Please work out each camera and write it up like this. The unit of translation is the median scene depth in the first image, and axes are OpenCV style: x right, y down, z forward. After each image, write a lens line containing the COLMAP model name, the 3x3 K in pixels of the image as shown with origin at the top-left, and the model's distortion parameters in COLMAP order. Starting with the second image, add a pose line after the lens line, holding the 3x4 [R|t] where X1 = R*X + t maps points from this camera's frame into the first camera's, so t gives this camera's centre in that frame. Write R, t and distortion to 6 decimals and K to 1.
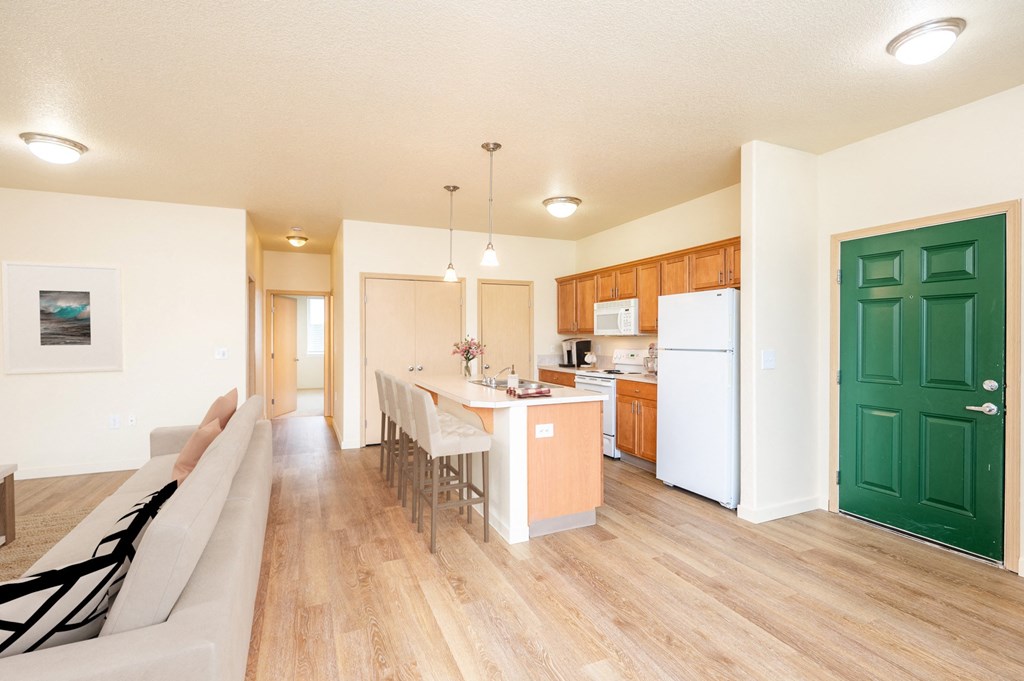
lens RADIAL K [[480.7, 0, 514.4], [0, 480.7, 337.1], [0, 0, 1]] dist [0.003478, 0.000628]
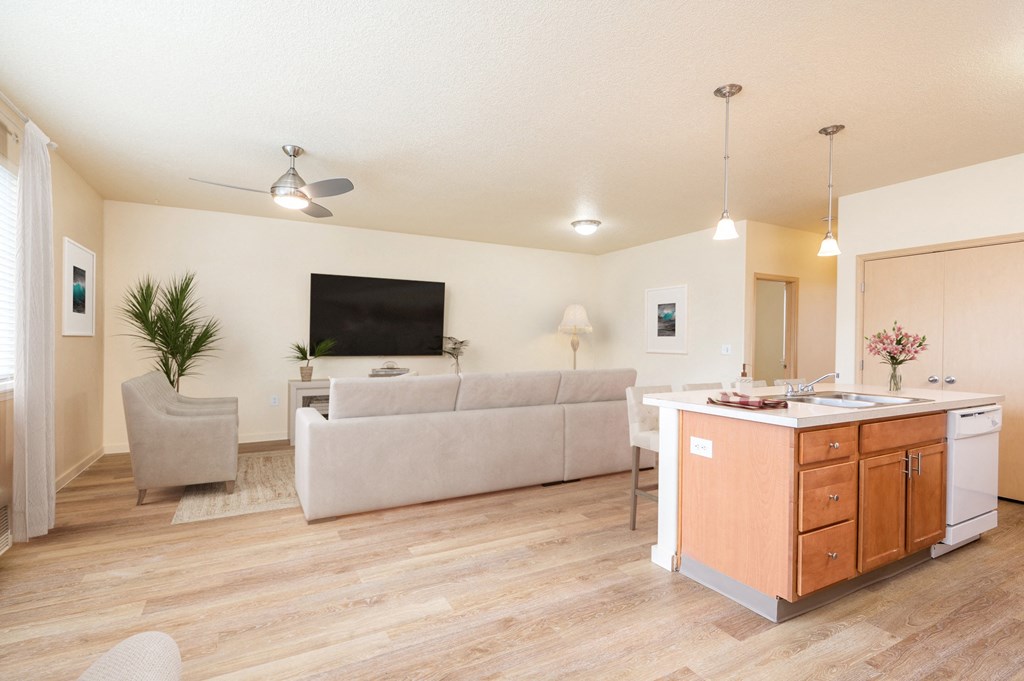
lens RADIAL K [[499.4, 0, 532.7], [0, 499.4, 340.3], [0, 0, 1]] dist [-0.003394, -0.000310]
pose [[0.095956, 0.009676, -0.995339, 0.770081], [-0.018135, 0.999804, 0.007972, 0.021813], [0.995220, 0.017285, 0.096112, 0.608919]]
